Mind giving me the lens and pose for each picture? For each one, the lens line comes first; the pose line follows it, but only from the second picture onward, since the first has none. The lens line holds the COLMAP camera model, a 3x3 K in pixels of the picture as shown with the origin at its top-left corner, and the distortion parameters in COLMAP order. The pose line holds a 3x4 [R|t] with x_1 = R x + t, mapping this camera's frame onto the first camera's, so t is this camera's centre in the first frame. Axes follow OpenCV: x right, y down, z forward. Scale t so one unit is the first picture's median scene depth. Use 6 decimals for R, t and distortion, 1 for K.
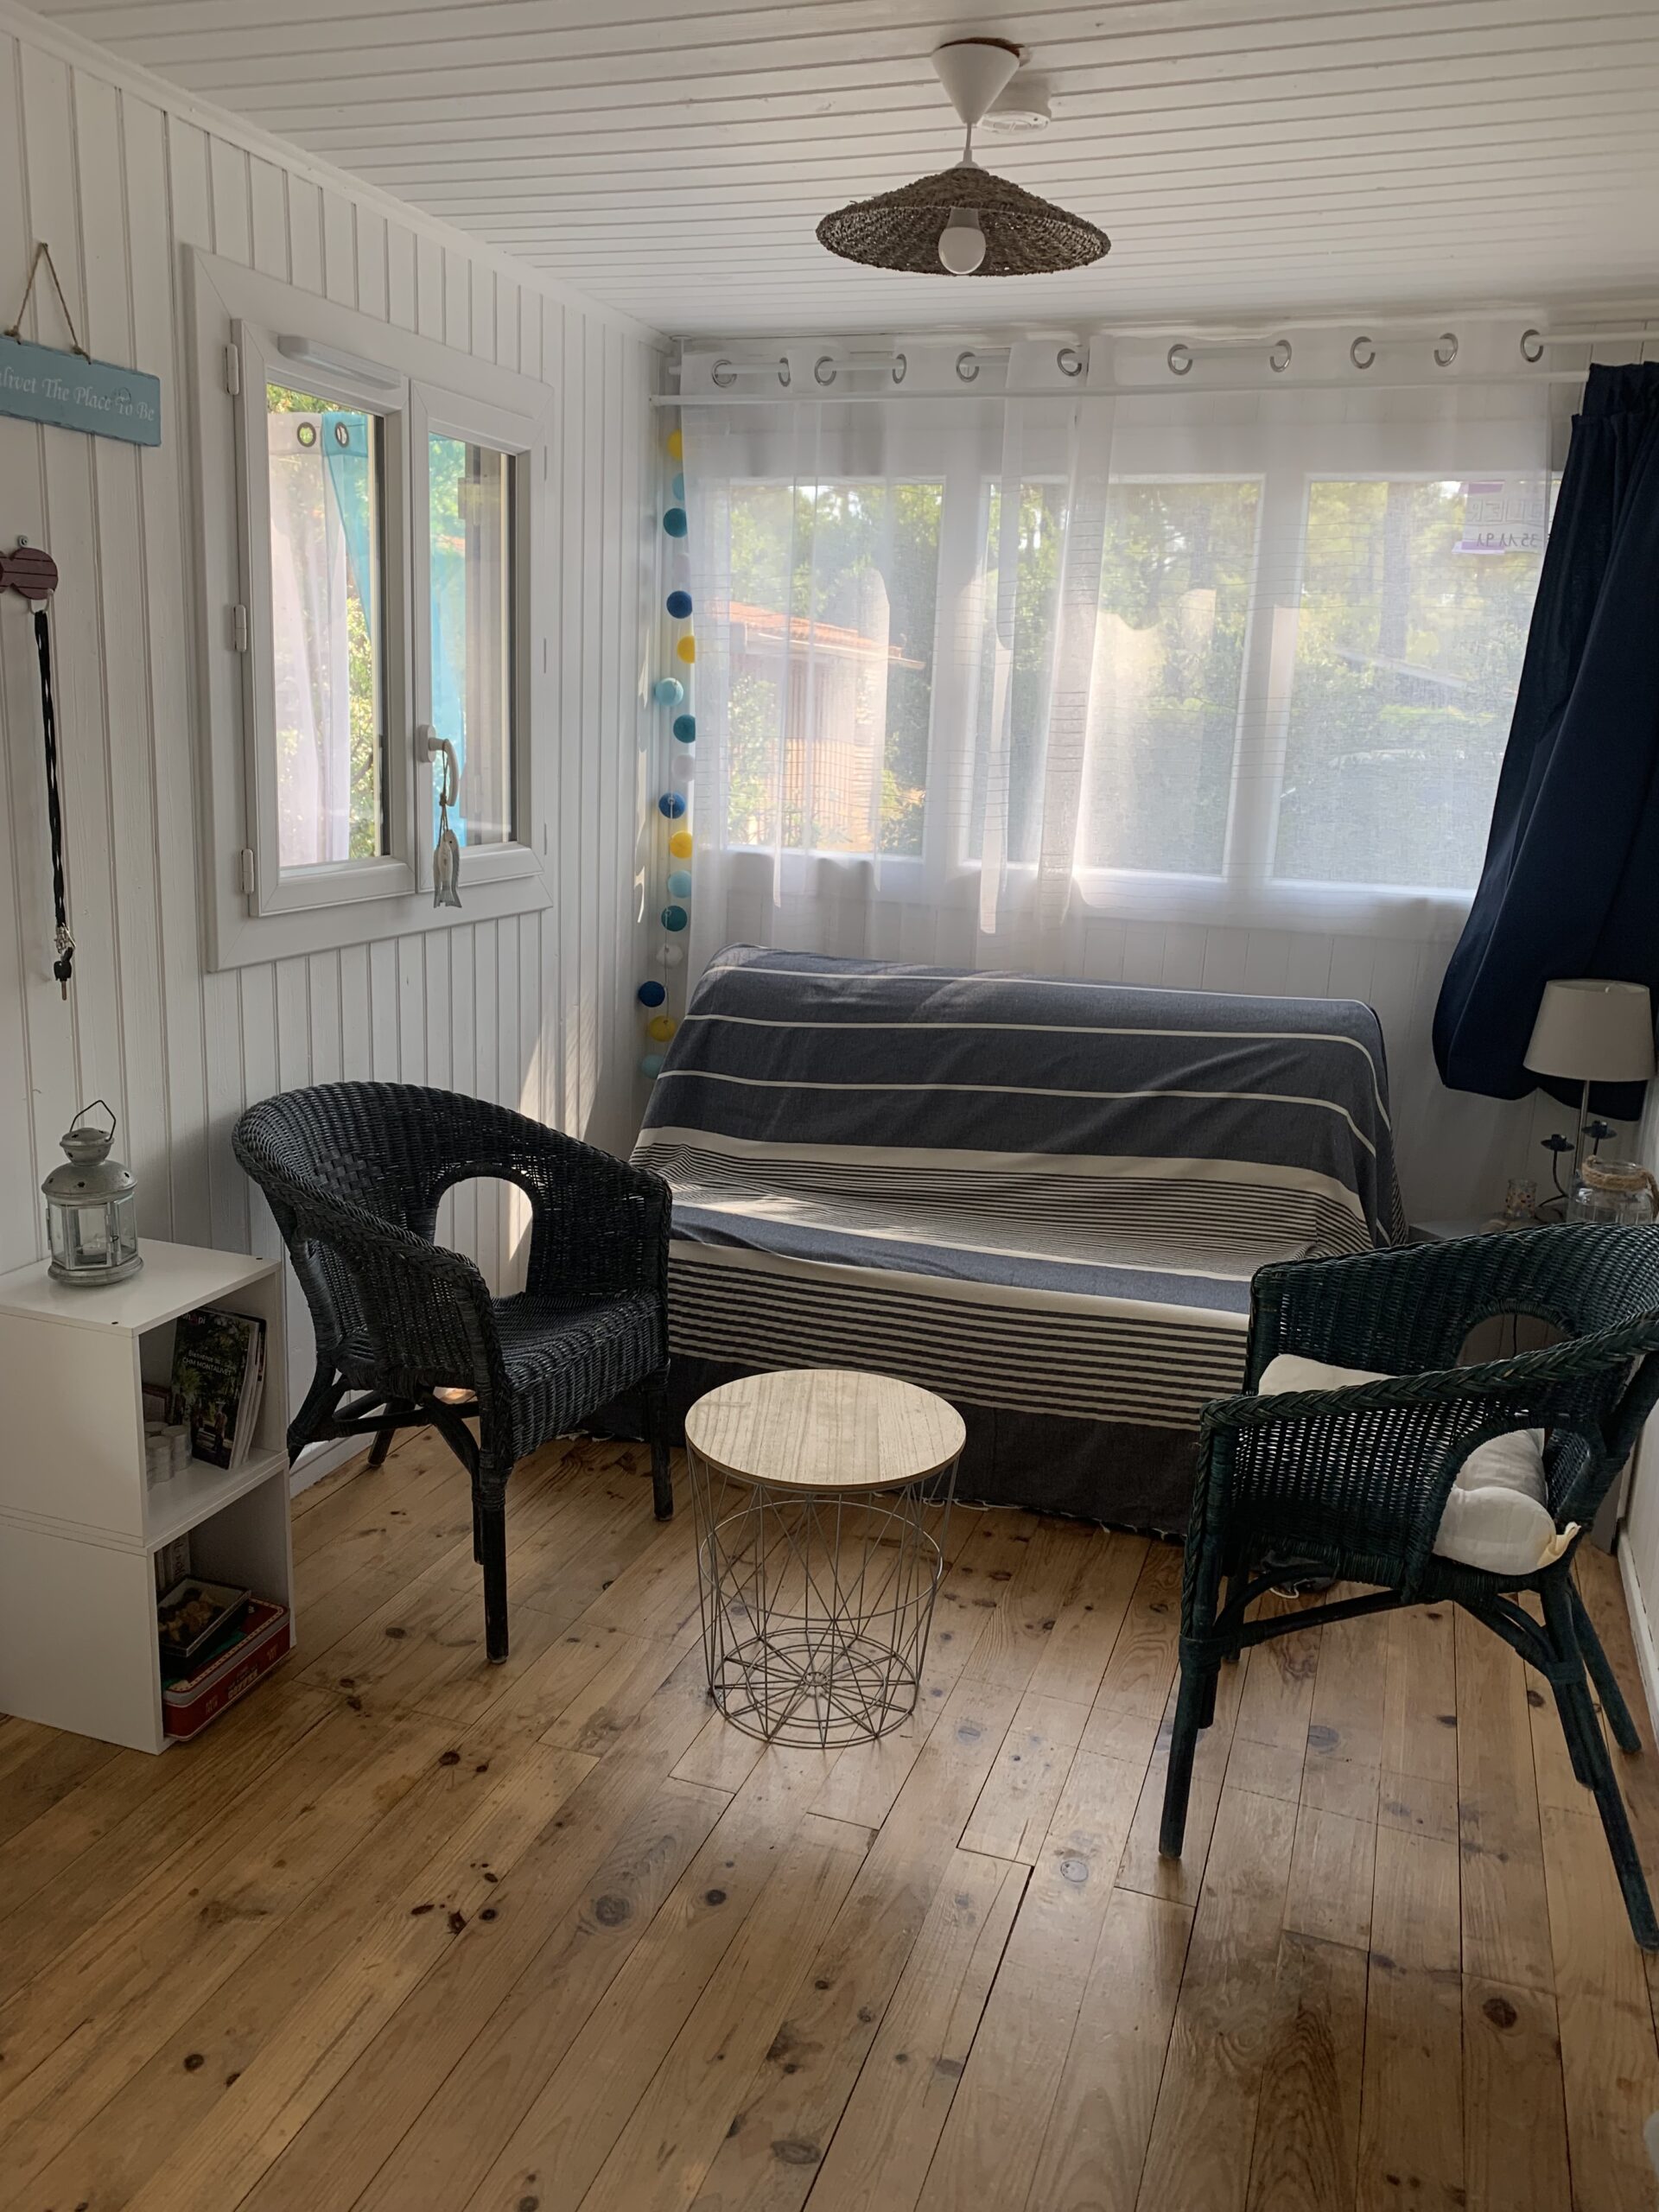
lens RADIAL K [[1704.0, 0, 831.1], [0, 1704.0, 1108.5], [0, 0, 1]] dist [0.003777, 0.001557]
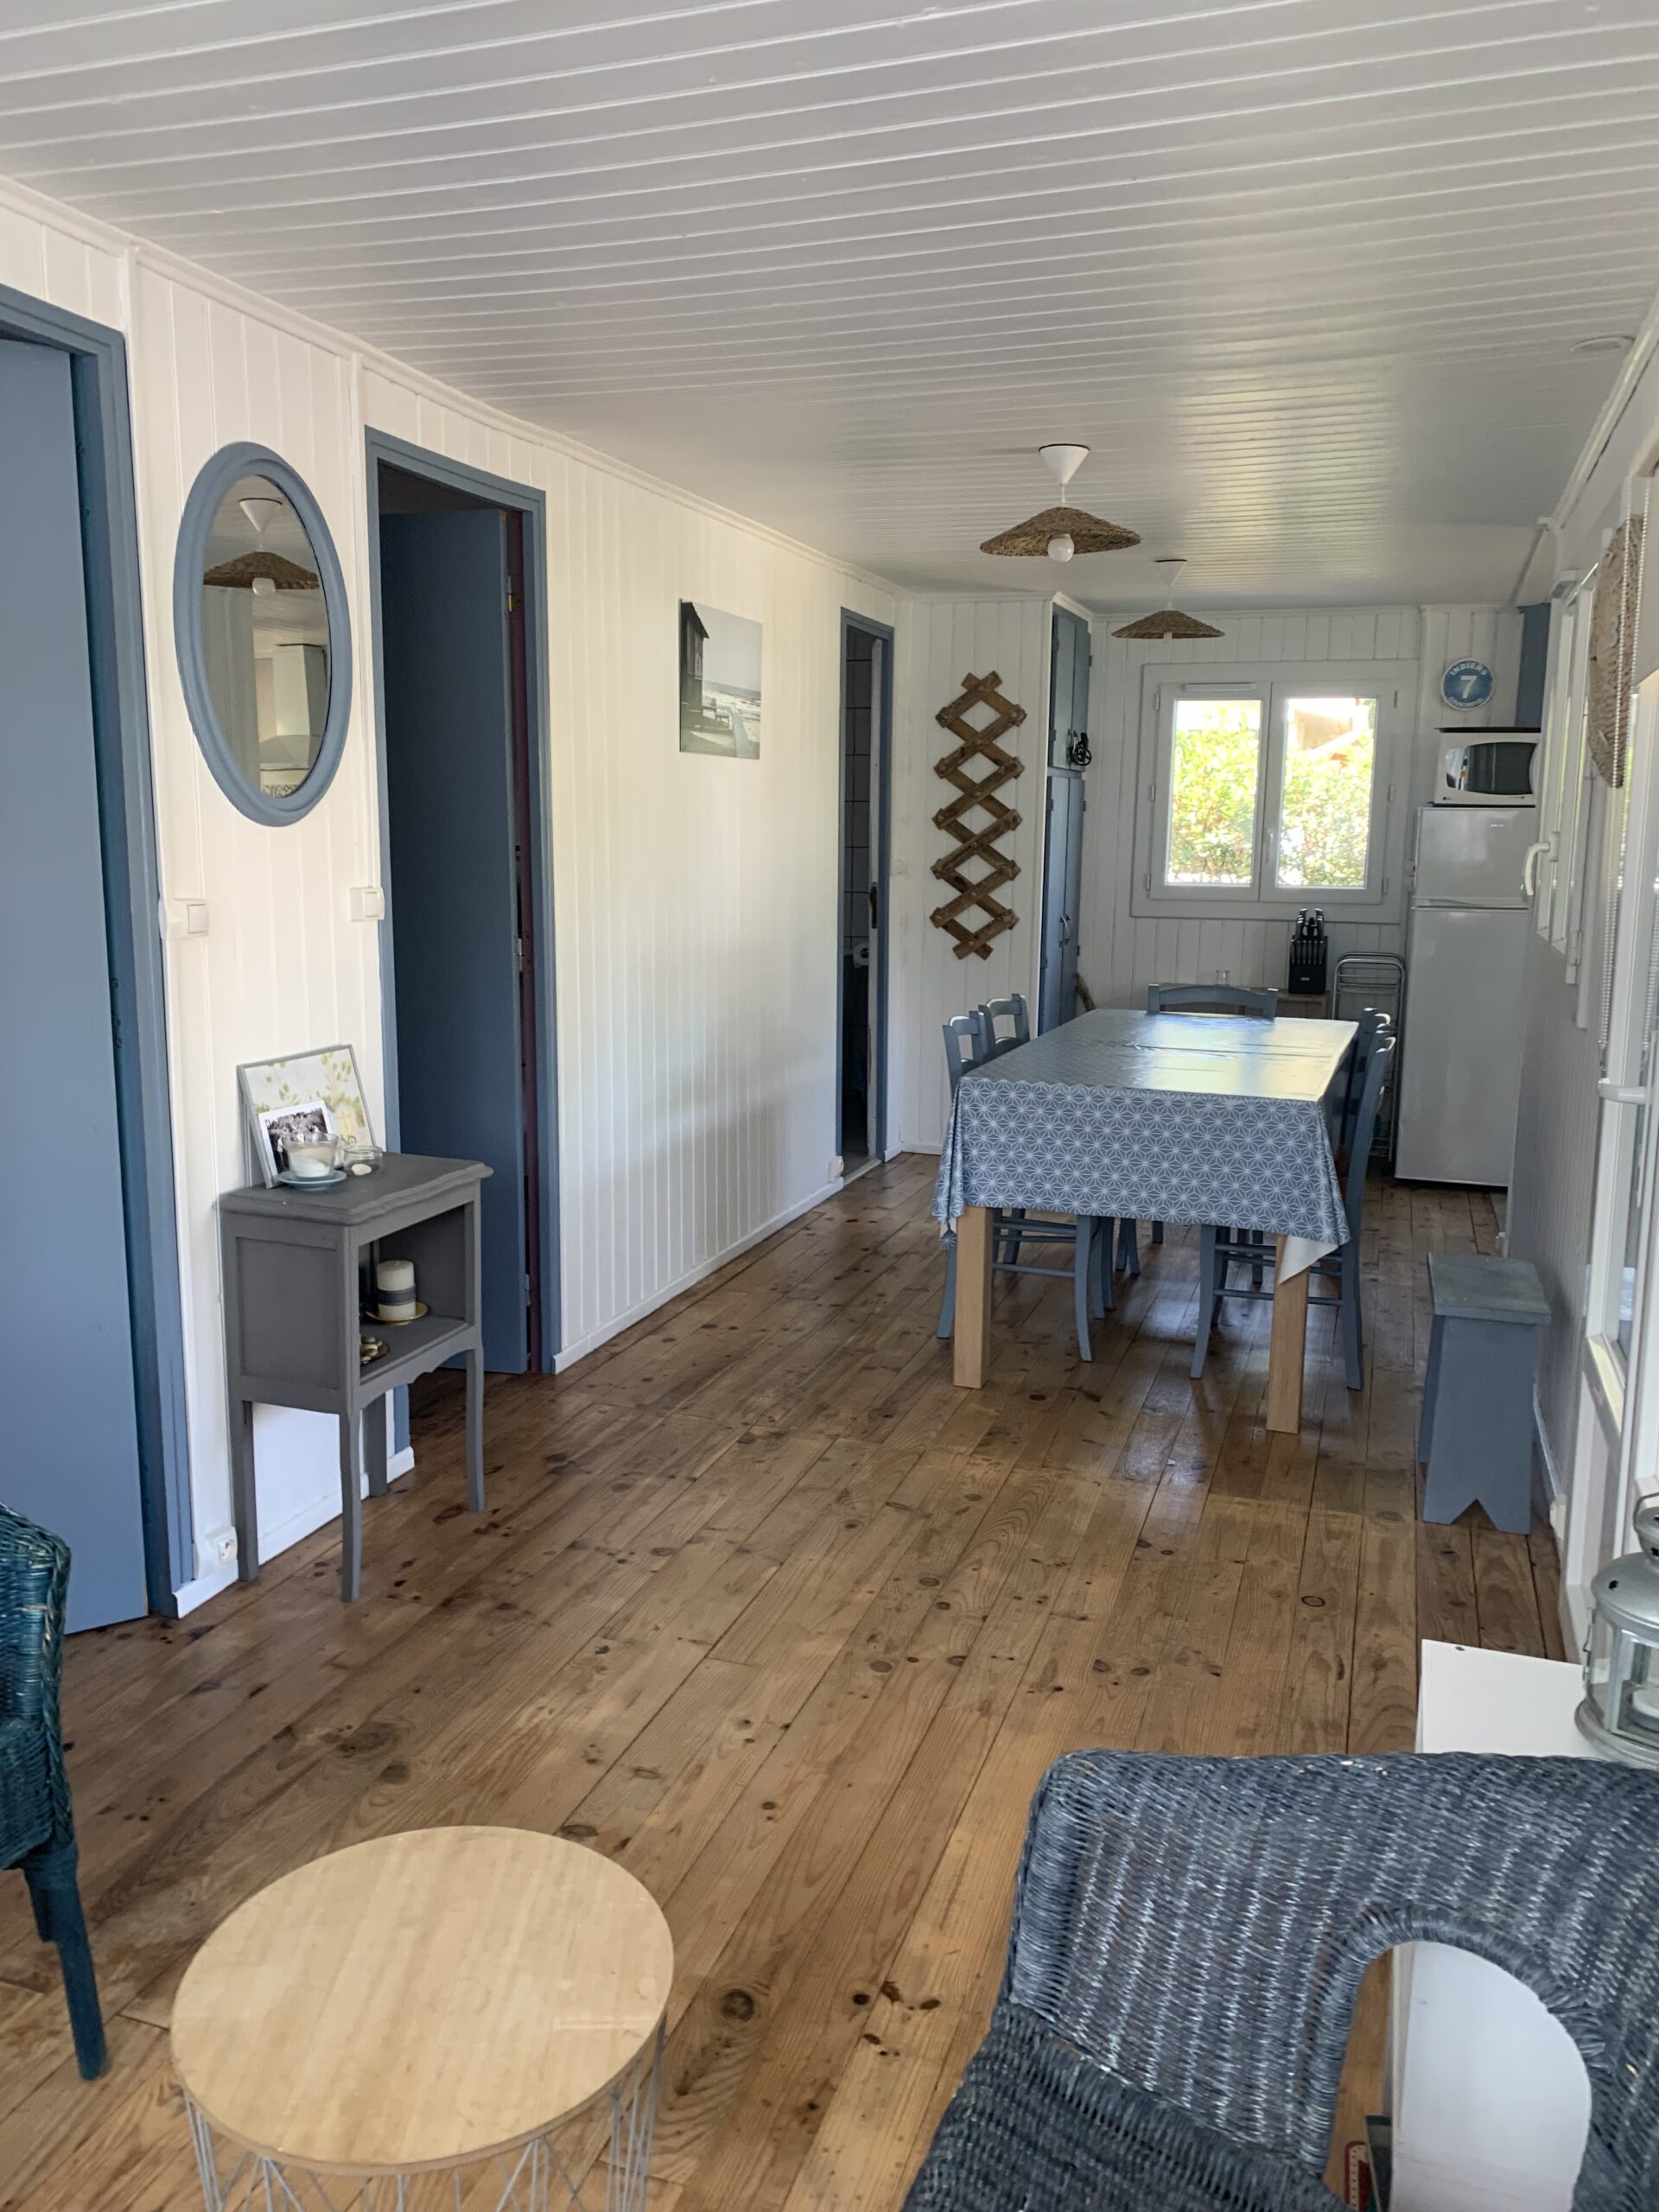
lens RADIAL K [[1704.0, 0, 826.1], [0, 1704.0, 1102.9], [0, 0, 1]] dist [0.003777, 0.001557]
pose [[-0.998581, -0.049124, -0.020540, -0.135069], [-0.053245, 0.923069, 0.380930, -0.379864], [0.000247, 0.381484, -0.924376, 1.715951]]
